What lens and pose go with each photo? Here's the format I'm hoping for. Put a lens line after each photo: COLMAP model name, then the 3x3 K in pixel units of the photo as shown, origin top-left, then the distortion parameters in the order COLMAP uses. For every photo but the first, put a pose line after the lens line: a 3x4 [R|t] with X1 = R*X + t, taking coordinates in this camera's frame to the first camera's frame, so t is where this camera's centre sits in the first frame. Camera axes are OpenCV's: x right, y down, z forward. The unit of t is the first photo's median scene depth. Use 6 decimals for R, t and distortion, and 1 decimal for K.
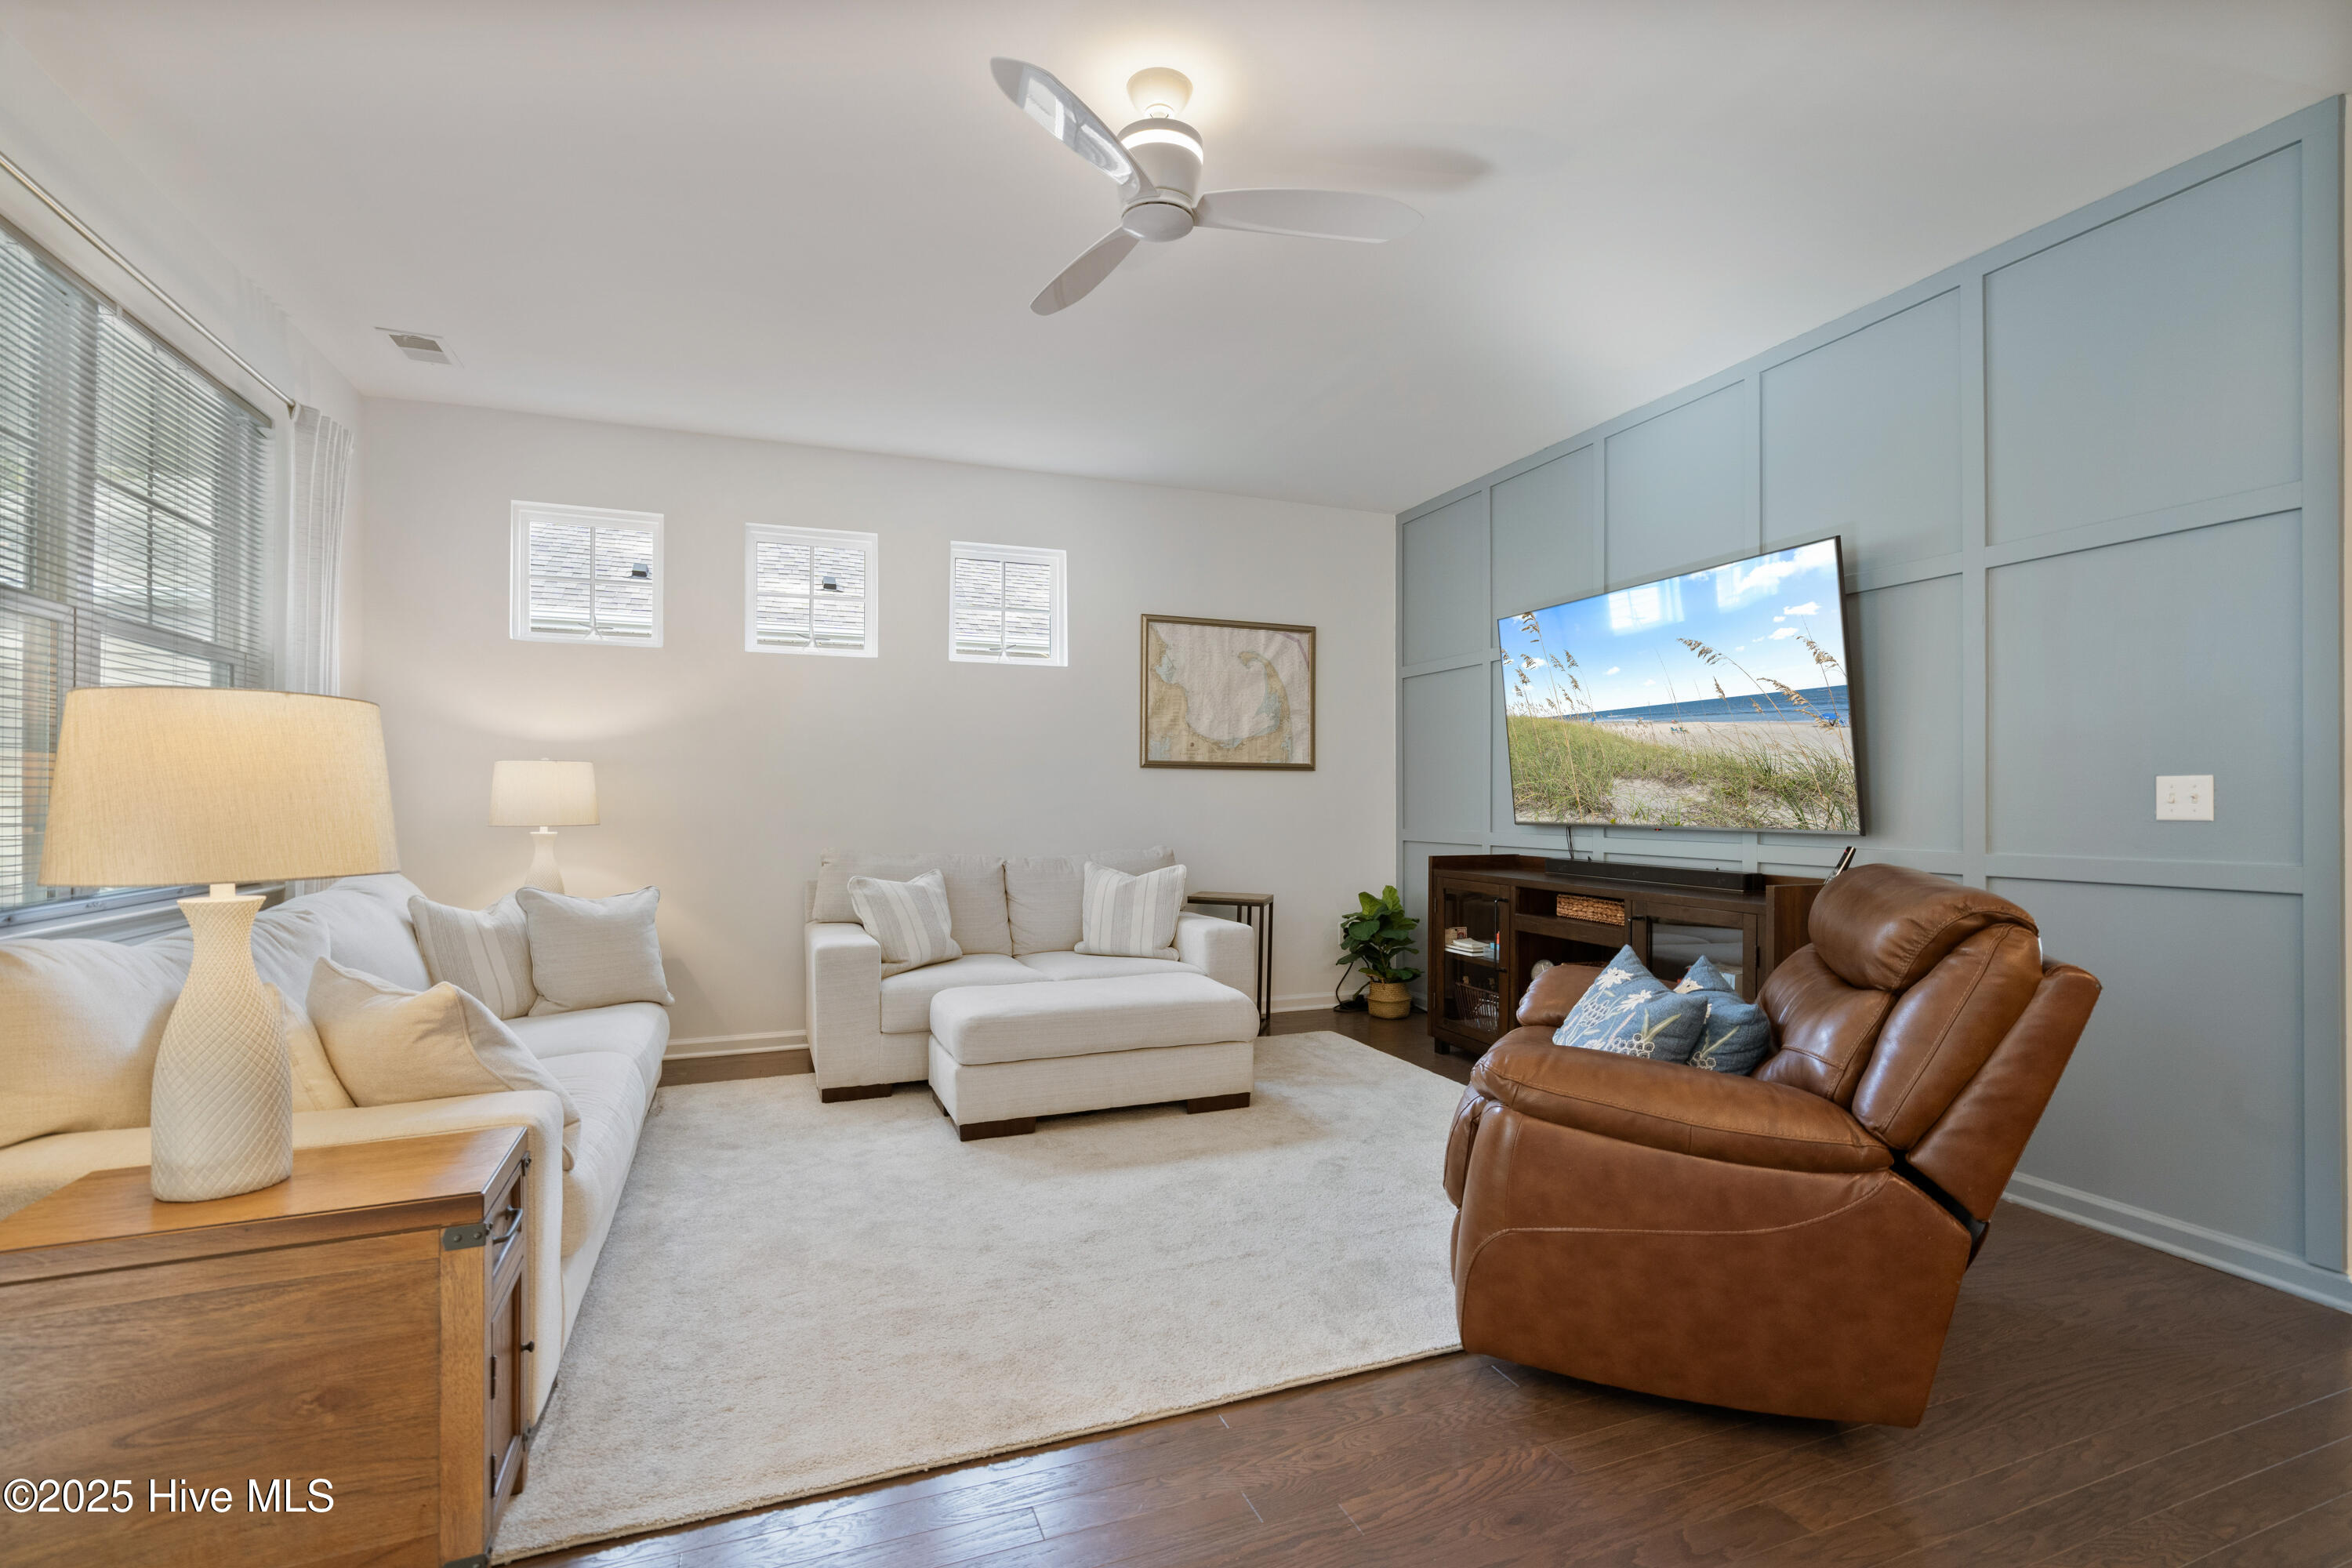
lens RADIAL K [[1070.5, 0, 1171.1], [0, 1070.5, 791.4], [0, 0, 1]] dist [-0.006654, 0.004494]
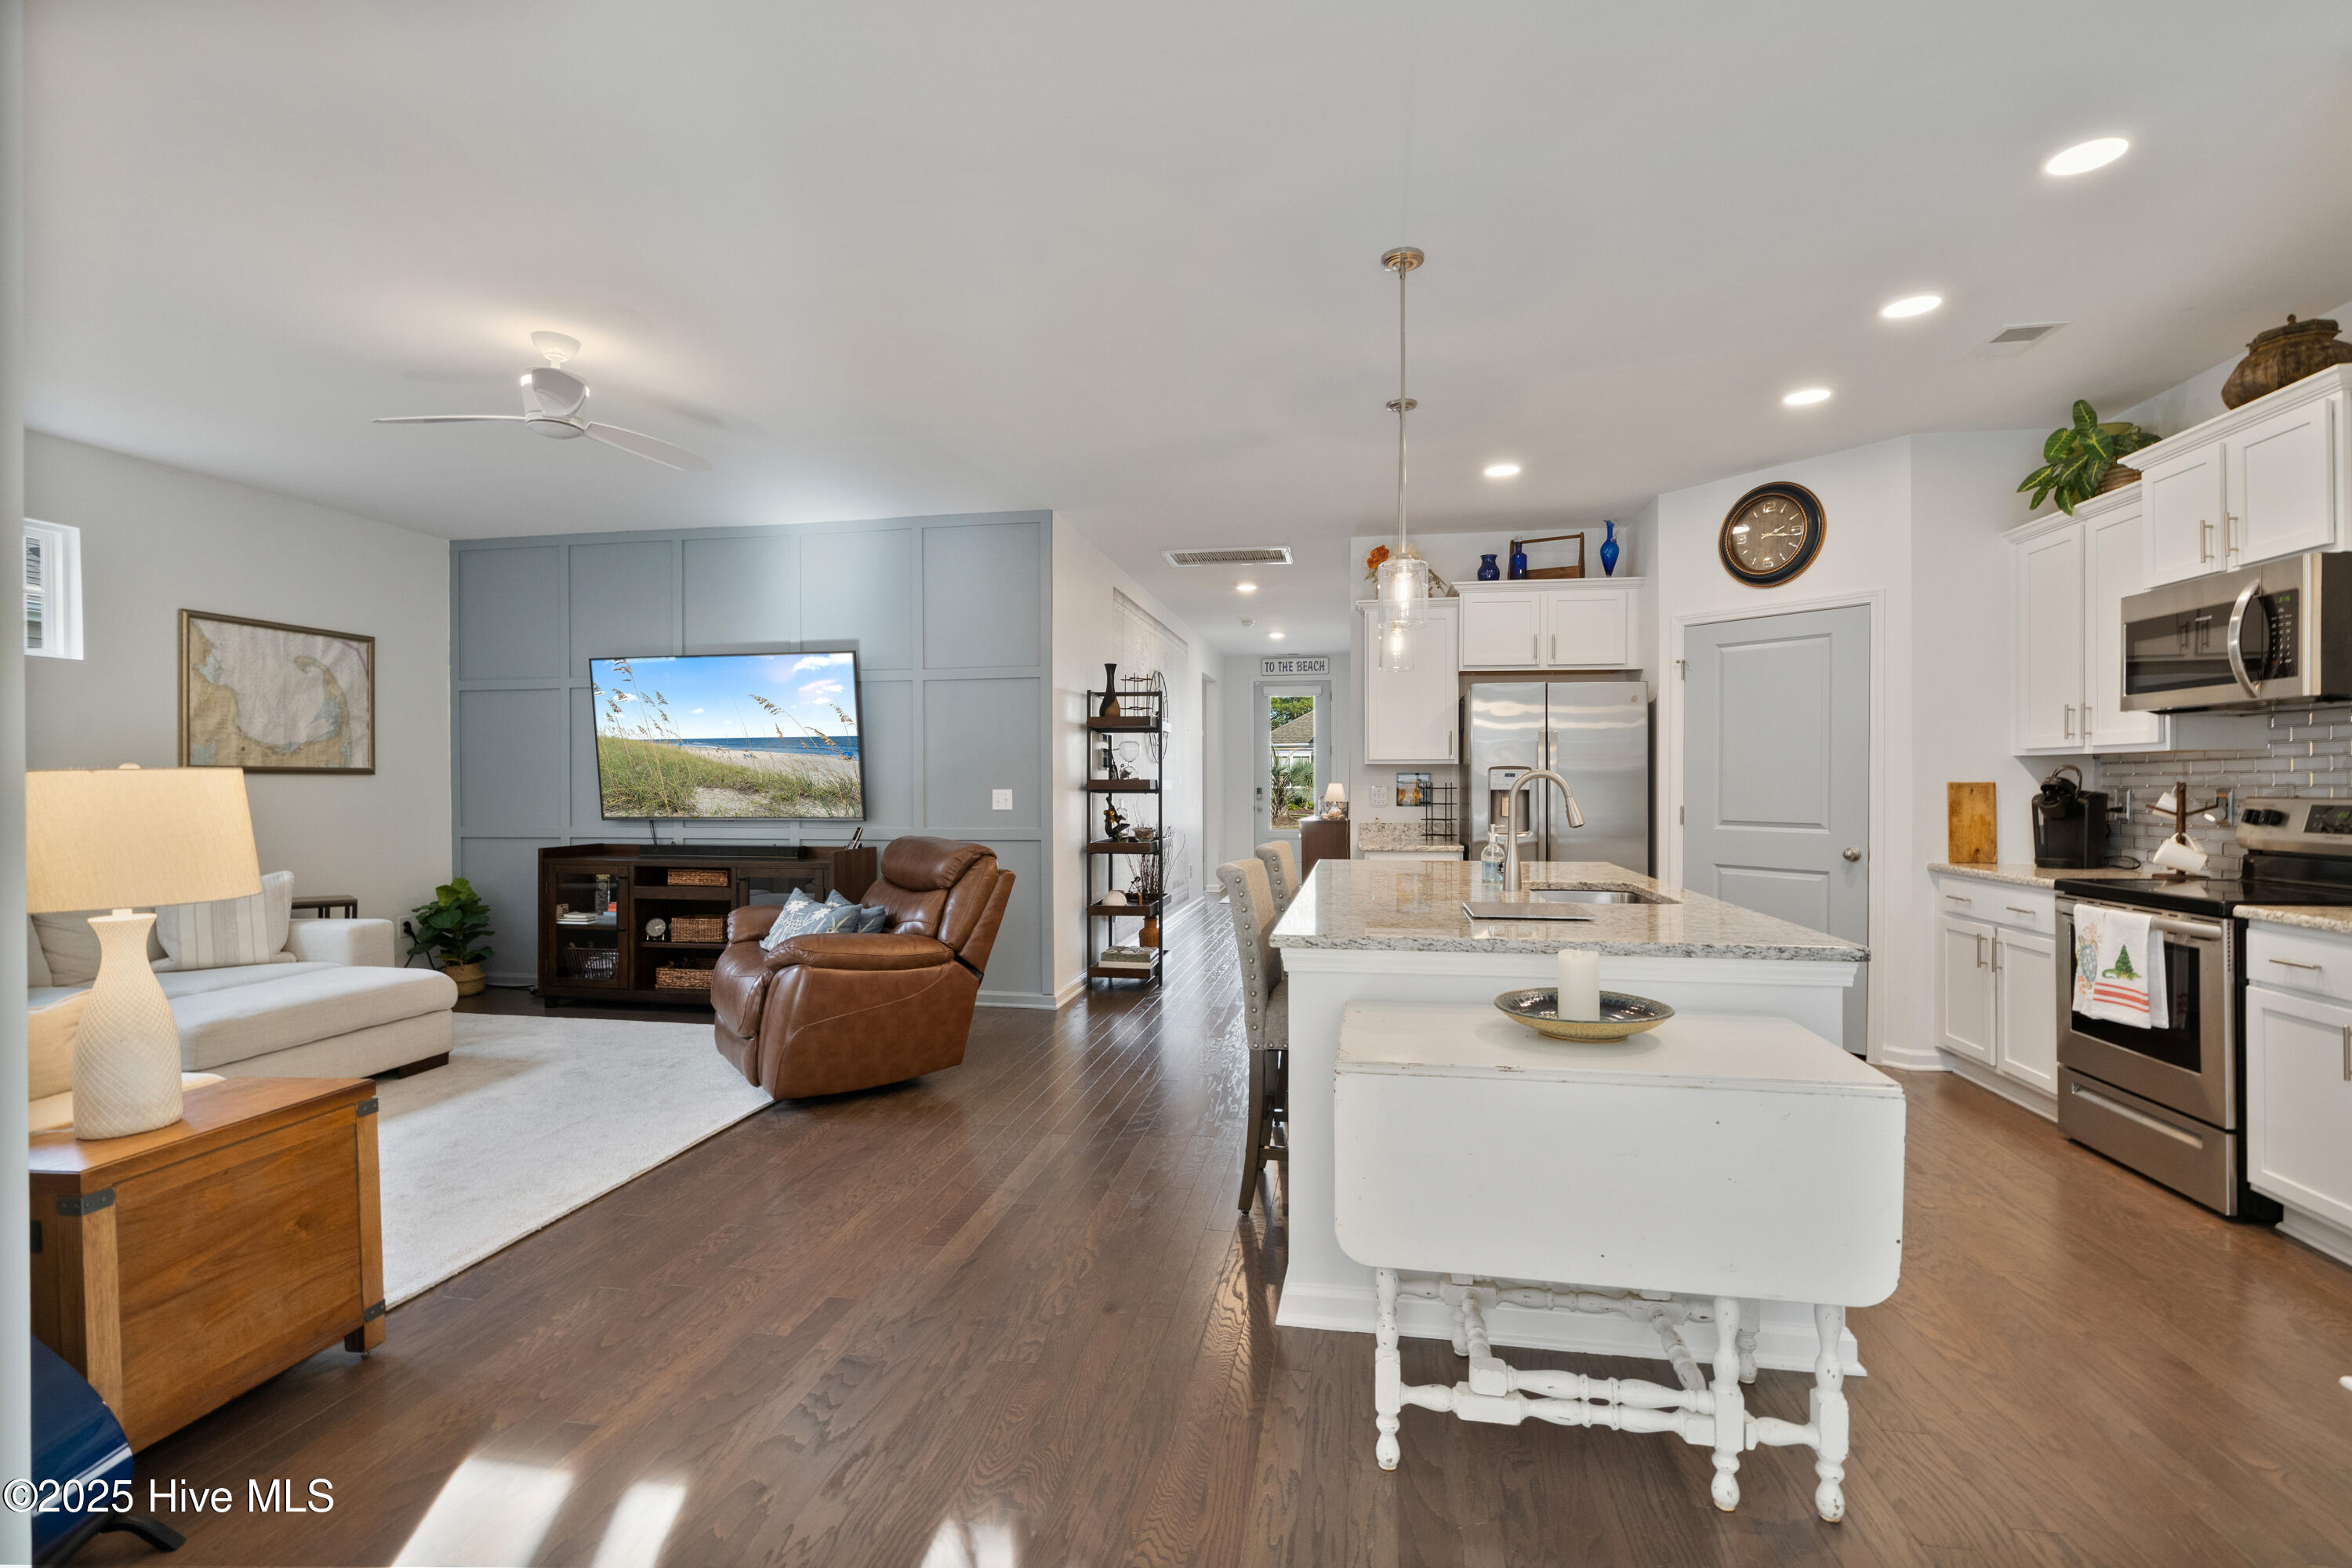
lens RADIAL K [[1070.5, 0, 1179.1], [0, 1070.5, 788.6], [0, 0, 1]] dist [-0.006654, 0.004494]
pose [[0.520872, -0.008315, 0.853594, -0.500841], [-0.003276, 0.999926, 0.011740, -0.030173], [-0.853629, -0.008911, 0.520806, -0.311740]]
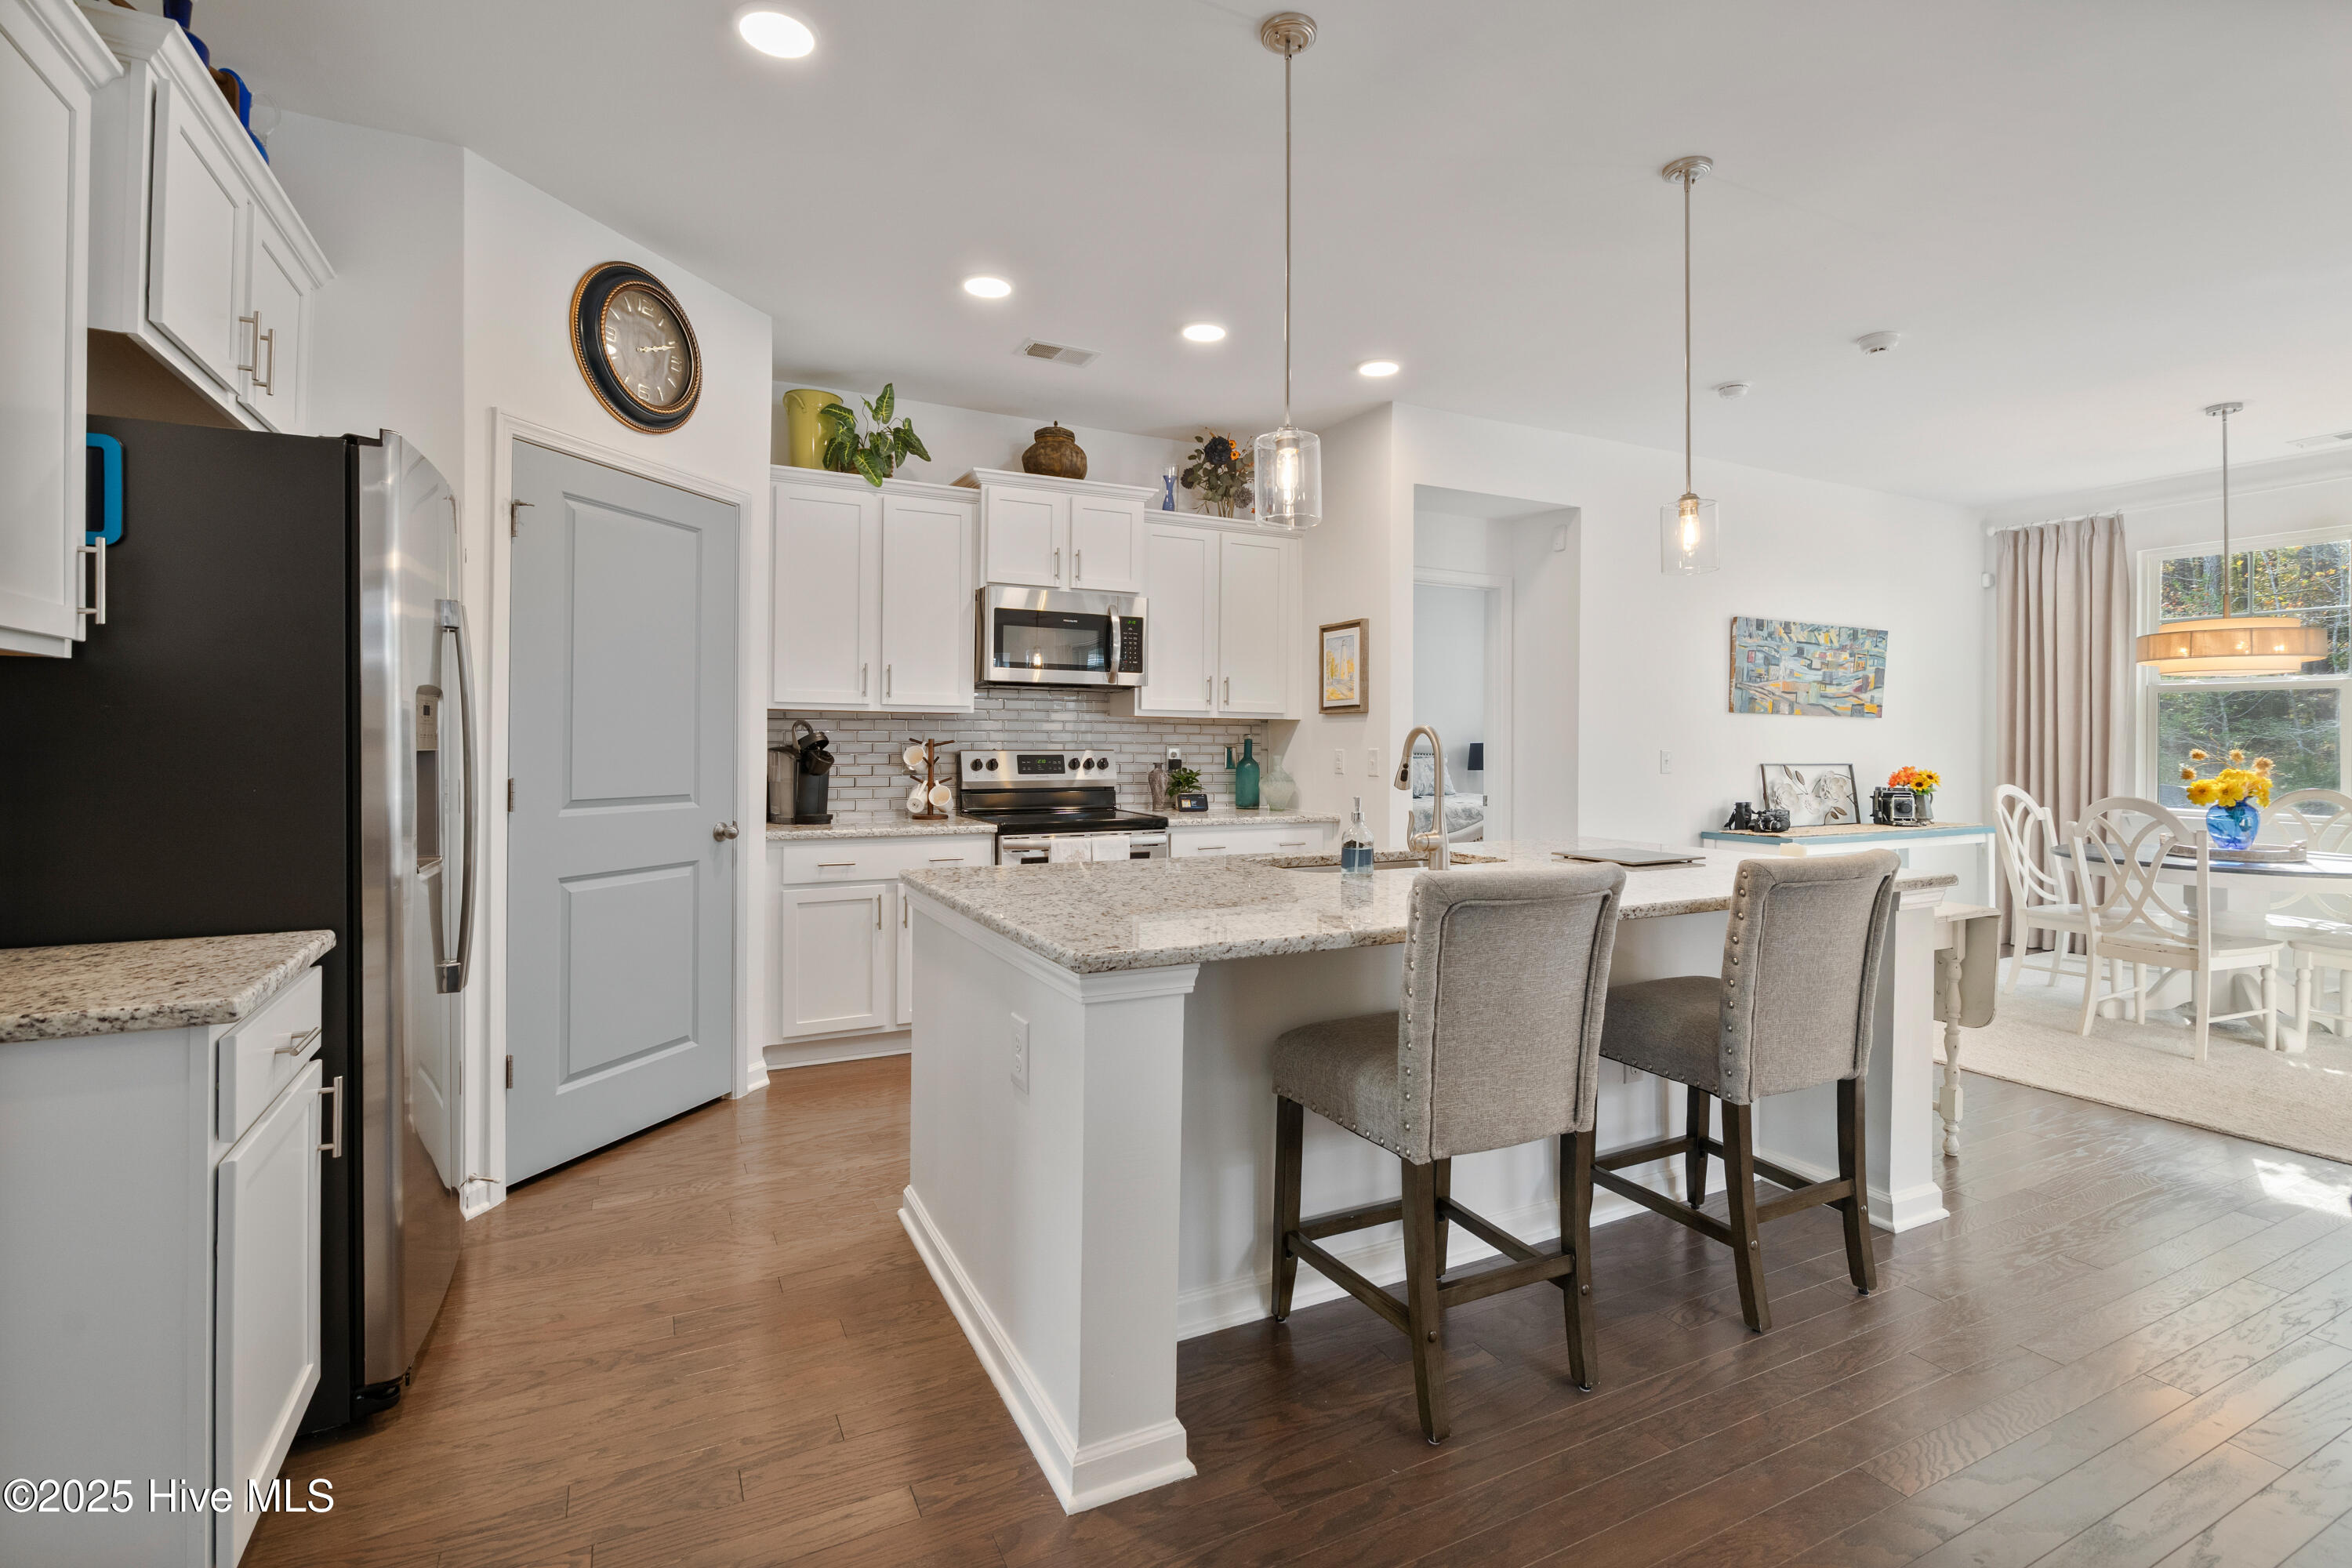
lens RADIAL K [[1070.5, 0, 1185.3], [0, 1070.5, 744.6], [0, 0, 1]] dist [-0.006654, 0.004494]
pose [[-0.994784, -0.010535, -0.101462, 0.613853], [-0.009920, 0.999929, -0.006564, -0.016077], [0.101524, -0.005523, -0.994818, 0.600694]]
